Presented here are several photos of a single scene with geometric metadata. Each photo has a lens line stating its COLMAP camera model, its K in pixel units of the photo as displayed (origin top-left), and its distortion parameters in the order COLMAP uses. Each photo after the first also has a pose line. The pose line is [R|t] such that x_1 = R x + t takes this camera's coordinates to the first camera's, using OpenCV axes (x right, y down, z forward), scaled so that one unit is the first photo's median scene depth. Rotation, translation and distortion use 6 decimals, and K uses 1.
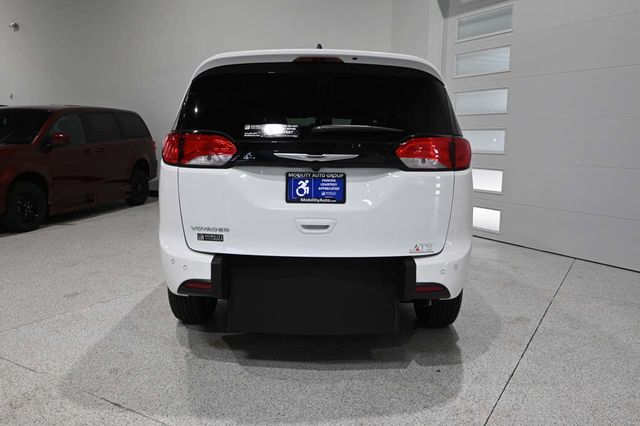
lens RADIAL K [[524.4, 0, 323.0], [0, 524.4, 212.0], [0, 0, 1]] dist [0.005947, -0.004788]
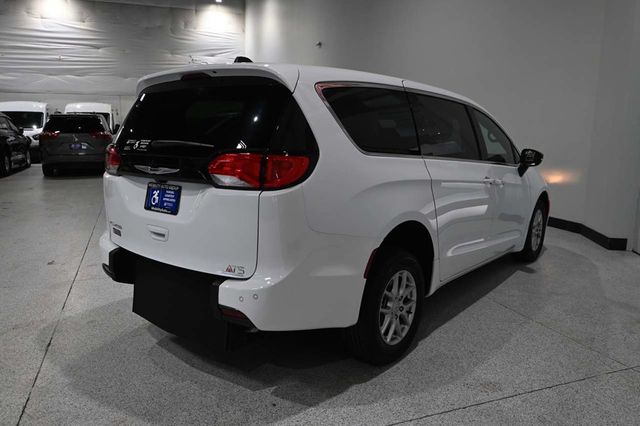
lens RADIAL K [[491.4, 0, 320.7], [0, 491.4, 210.4], [0, 0, 1]] dist [-0.011254, 0.002729]
pose [[0.782663, 0.094011, -0.615305, 0.686456], [-0.077671, 0.995553, 0.053312, -0.079387], [0.617581, 0.006065, 0.786484, 0.321917]]
